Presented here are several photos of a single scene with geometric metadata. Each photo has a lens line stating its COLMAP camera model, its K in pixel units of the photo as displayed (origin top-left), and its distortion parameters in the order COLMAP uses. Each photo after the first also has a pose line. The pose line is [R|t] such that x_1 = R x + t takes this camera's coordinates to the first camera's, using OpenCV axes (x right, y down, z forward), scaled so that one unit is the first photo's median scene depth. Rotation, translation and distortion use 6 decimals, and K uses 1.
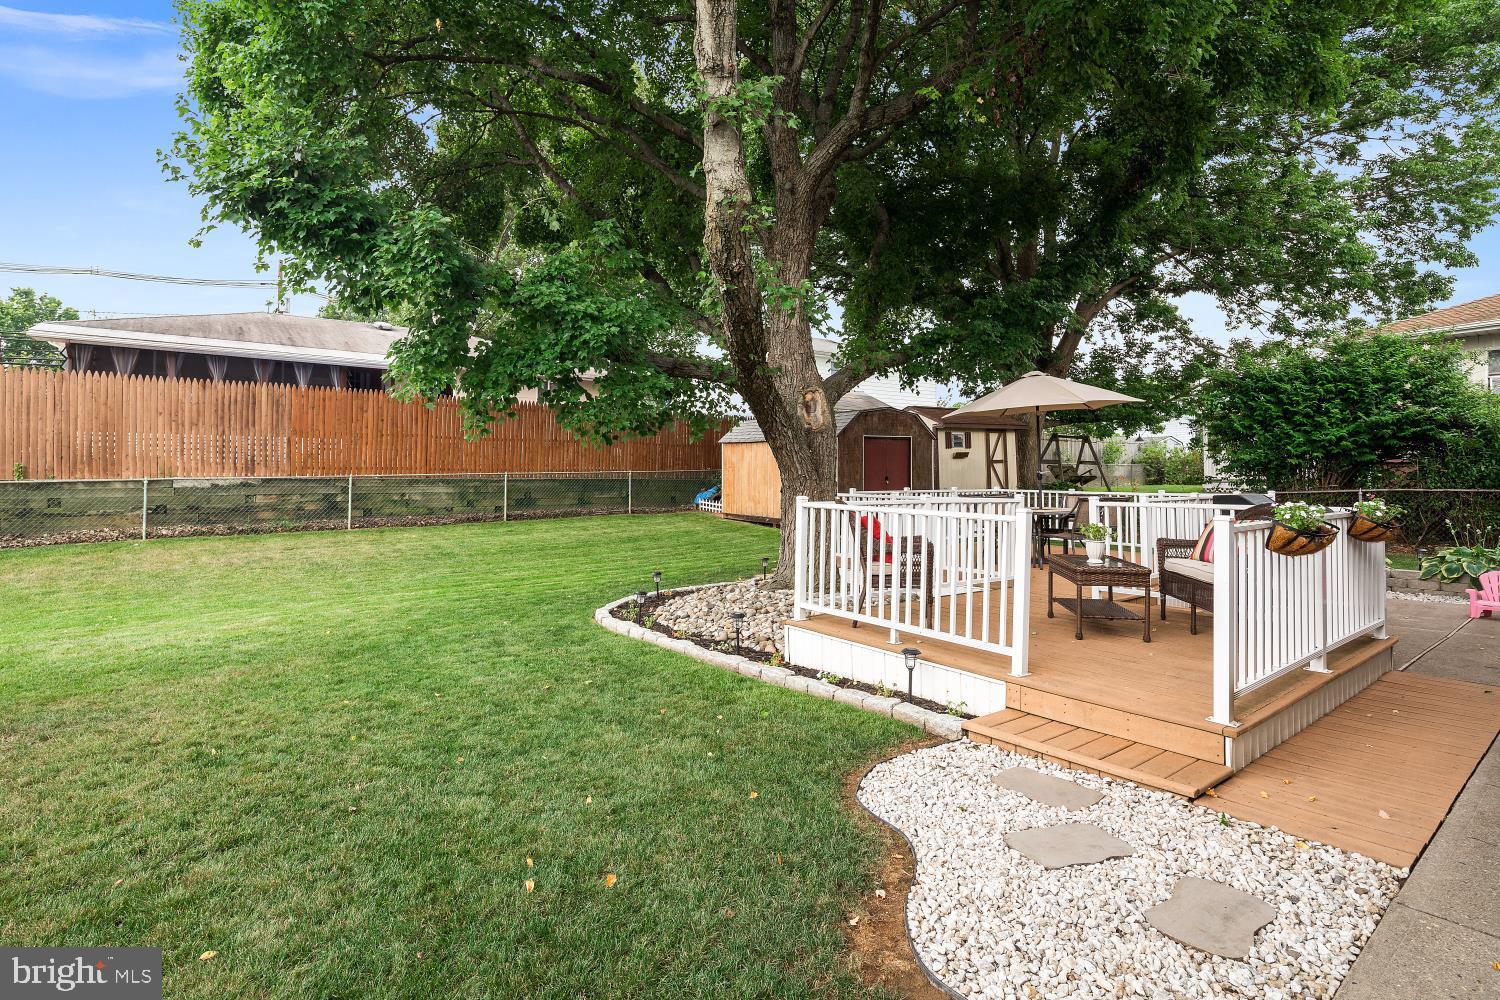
lens RADIAL K [[728.4, 0, 796.6], [0, 728.4, 503.9], [0, 0, 1]] dist [0.000058, -0.000420]
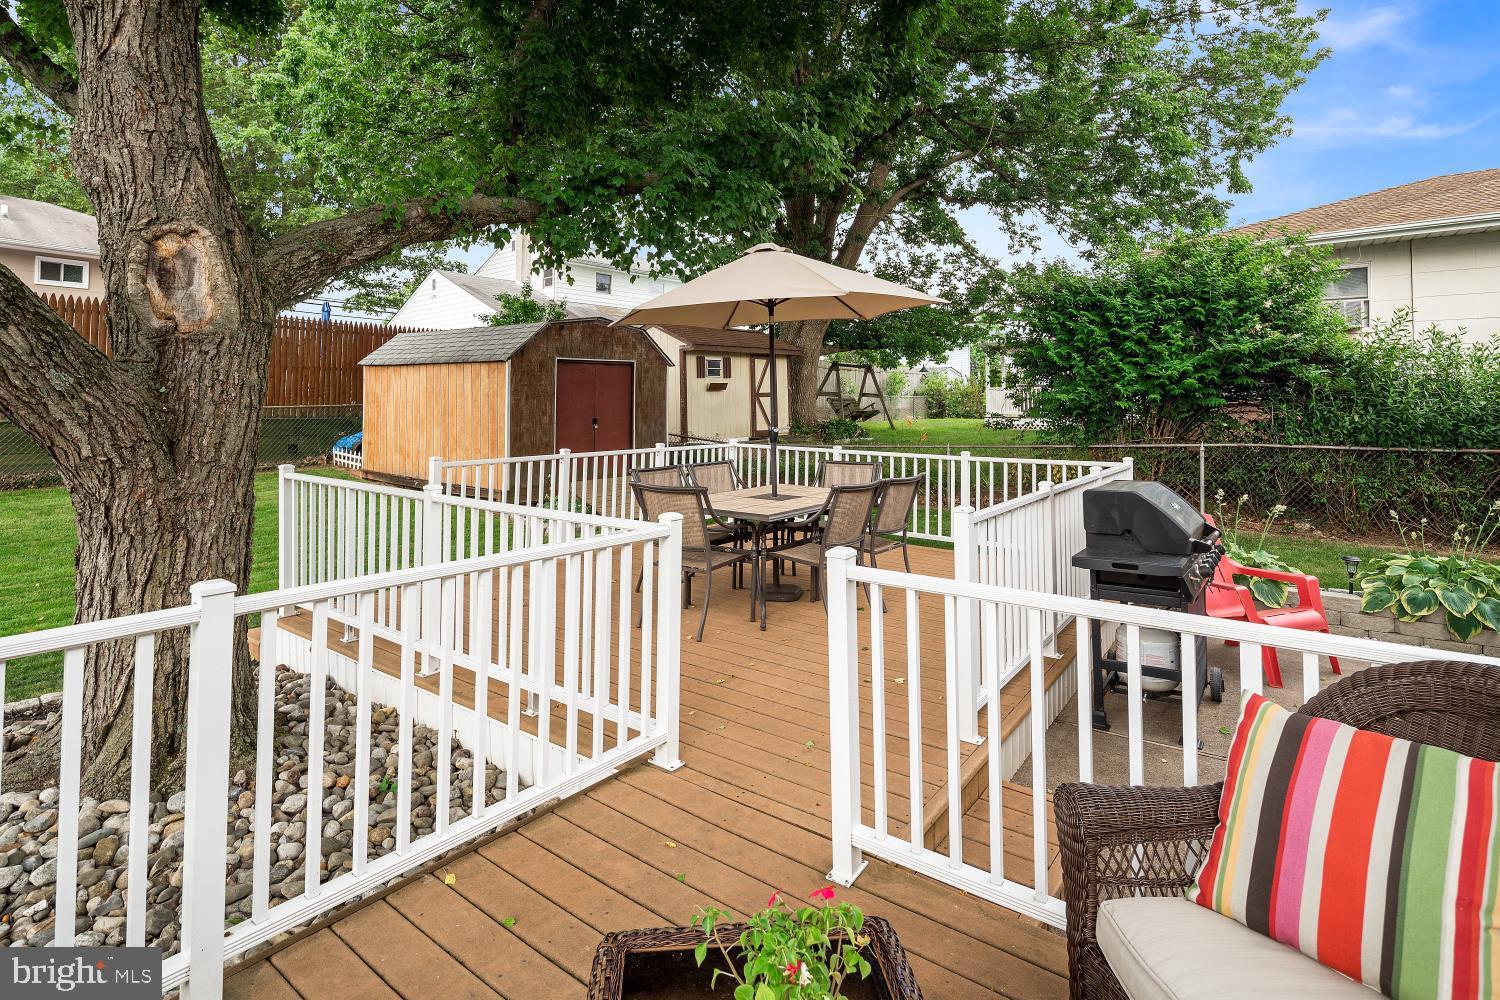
lens RADIAL K [[728.4, 0, 796.6], [0, 728.4, 503.9], [0, 0, 1]] dist [0.000058, -0.000420]
pose [[0.962360, -0.032716, 0.269802, 0.113503], [0.005728, 0.994949, 0.100218, -0.023944], [-0.271718, -0.094901, 0.957687, 0.262081]]
